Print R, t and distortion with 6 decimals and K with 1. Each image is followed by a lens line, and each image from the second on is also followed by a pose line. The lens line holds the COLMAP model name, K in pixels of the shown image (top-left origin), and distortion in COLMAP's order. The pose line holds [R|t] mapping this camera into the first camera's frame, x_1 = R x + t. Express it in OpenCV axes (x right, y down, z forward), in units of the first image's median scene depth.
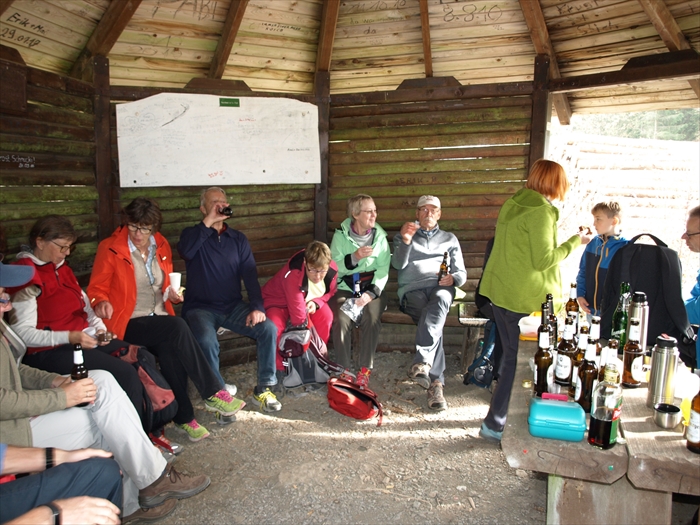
lens RADIAL K [[555.5, 0, 338.1], [0, 555.5, 262.3], [0, 0, 1]] dist [-0.110035, 0.072607]
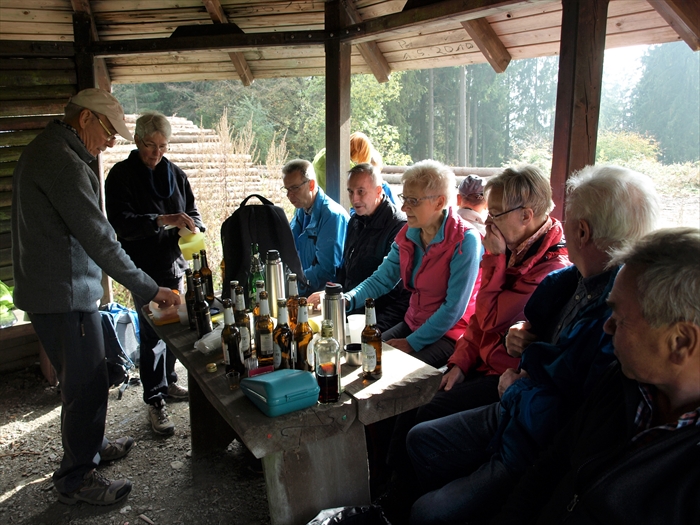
lens RADIAL K [[555.5, 0, 338.1], [0, 555.5, 262.3], [0, 0, 1]] dist [-0.110035, 0.072607]
pose [[0.636550, -0.177436, 0.750547, -0.089856], [0.147957, 0.983194, 0.106951, -0.009367], [-0.756910, 0.042969, 0.652105, 0.115523]]
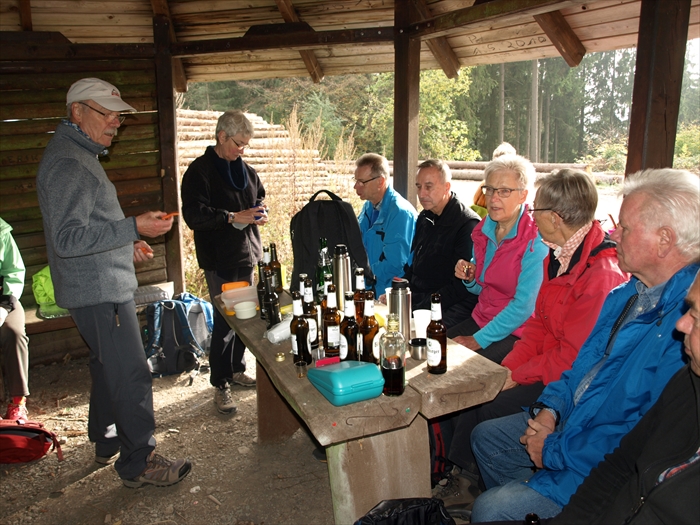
lens RADIAL K [[555.5, 0, 338.1], [0, 555.5, 262.3], [0, 0, 1]] dist [-0.110035, 0.072607]
pose [[0.723402, -0.170674, 0.668999, -0.097848], [0.141511, 0.985046, 0.098285, -0.010027], [-0.675769, 0.023571, 0.736736, 0.110216]]
